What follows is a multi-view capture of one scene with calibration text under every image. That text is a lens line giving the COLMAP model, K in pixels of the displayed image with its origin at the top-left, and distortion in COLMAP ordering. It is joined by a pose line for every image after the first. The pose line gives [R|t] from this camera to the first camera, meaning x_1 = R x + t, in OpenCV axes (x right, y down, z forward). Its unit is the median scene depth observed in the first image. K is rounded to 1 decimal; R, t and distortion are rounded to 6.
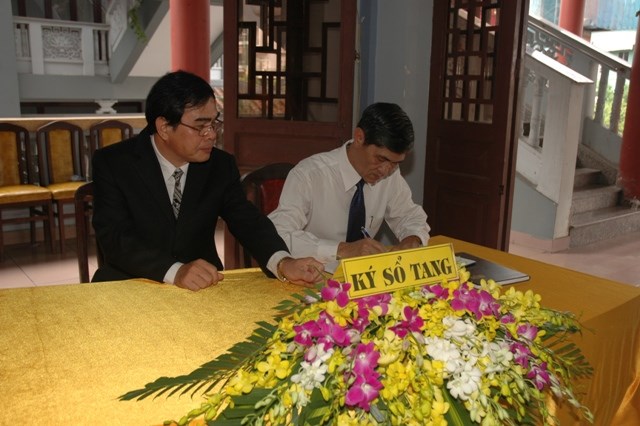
lens RADIAL K [[661.7, 0, 320.0], [0, 661.7, 213.0], [0, 0, 1]] dist [0.006925, 0.017550]
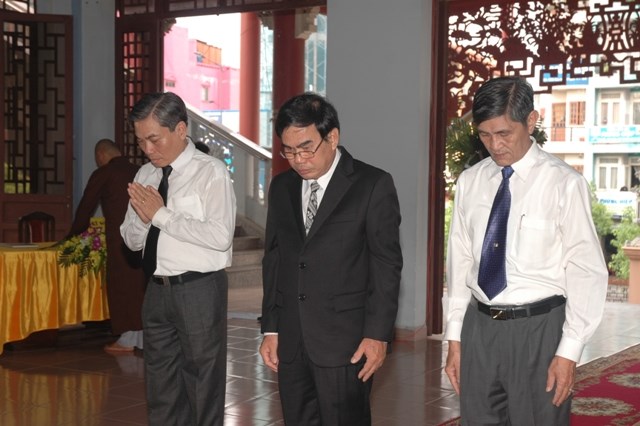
lens RADIAL K [[1033.9, 0, 320.0], [0, 1033.9, 213.0], [0, 0, 1]] dist [0.023957, 0.221289]
pose [[0.942420, -0.029085, 0.333165, -0.263872], [0.078975, 0.987390, -0.137198, 0.362384], [-0.324974, 0.155610, 0.932833, -1.891784]]
